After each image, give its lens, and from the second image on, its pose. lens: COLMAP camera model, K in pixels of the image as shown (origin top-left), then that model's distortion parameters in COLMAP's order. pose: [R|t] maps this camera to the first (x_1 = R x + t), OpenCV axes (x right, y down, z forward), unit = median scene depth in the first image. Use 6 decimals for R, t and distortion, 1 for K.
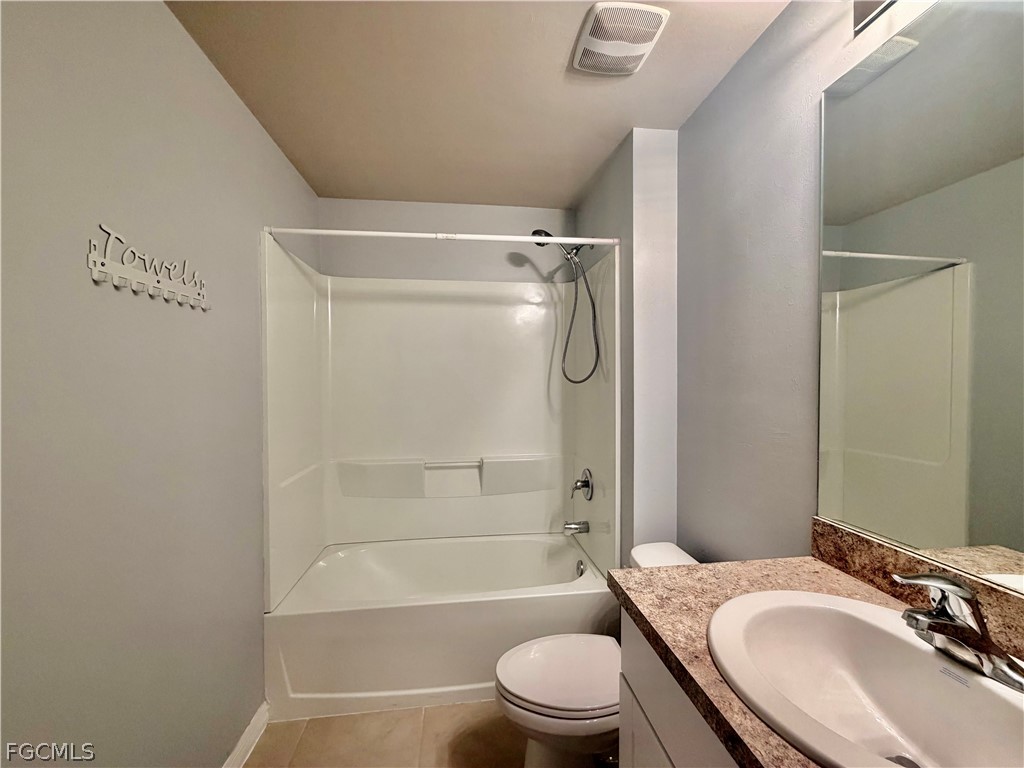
lens RADIAL K [[413.9, 0, 509.5], [0, 413.9, 381.1], [0, 0, 1]] dist [0.001032, 0.000238]
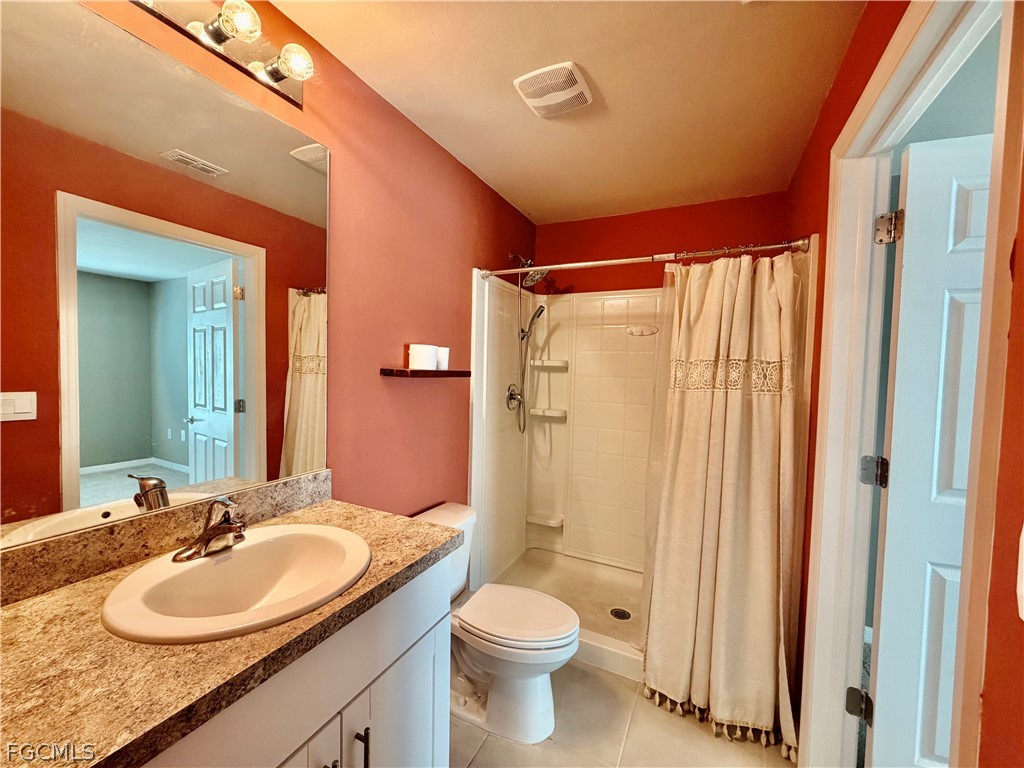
lens RADIAL K [[410.7, 0, 515.7], [0, 410.7, 386.2], [0, 0, 1]] dist [0.001433, 0.000237]
pose [[-0.837550, -0.039512, 0.544930, -0.257436], [-0.013244, 0.998557, 0.052049, -0.004726], [-0.546200, 0.036377, -0.836865, 0.697541]]
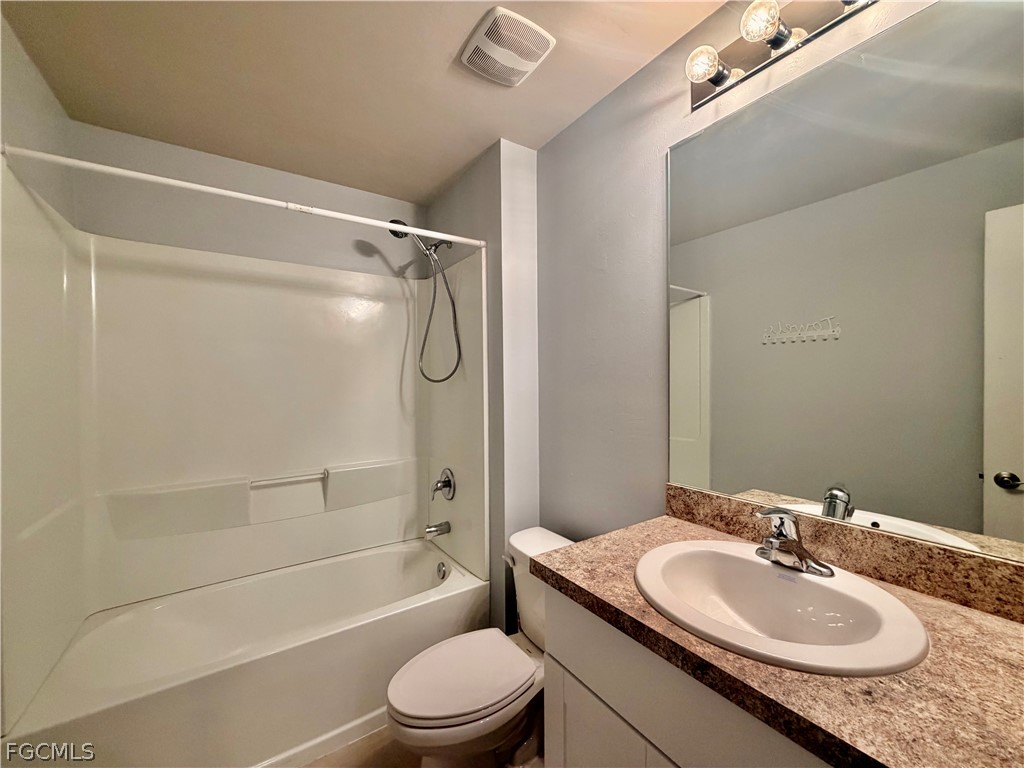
lens RADIAL K [[413.9, 0, 509.5], [0, 413.9, 381.1], [0, 0, 1]] dist [0.001032, 0.000238]
pose [[0.892983, -0.002988, 0.450080, -0.175297], [0.008037, 0.999924, -0.009308, 0.018172], [-0.450019, 0.011929, 0.892939, 0.064114]]
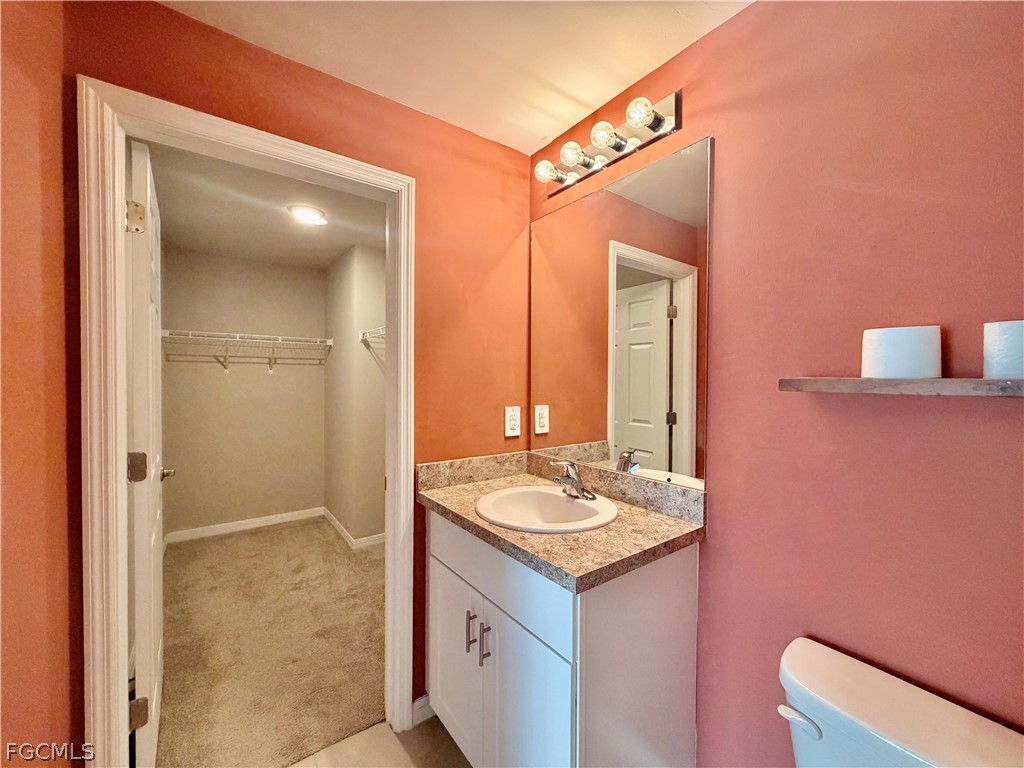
lens RADIAL K [[405.4, 0, 517.4], [0, 405.4, 385.8], [0, 0, 1]] dist [-0.001252, -0.000091]
pose [[0.869859, 0.006674, 0.493255, -0.138945], [-0.004900, 0.999976, -0.004888, 0.027439], [-0.493276, 0.001835, 0.869871, -0.357790]]
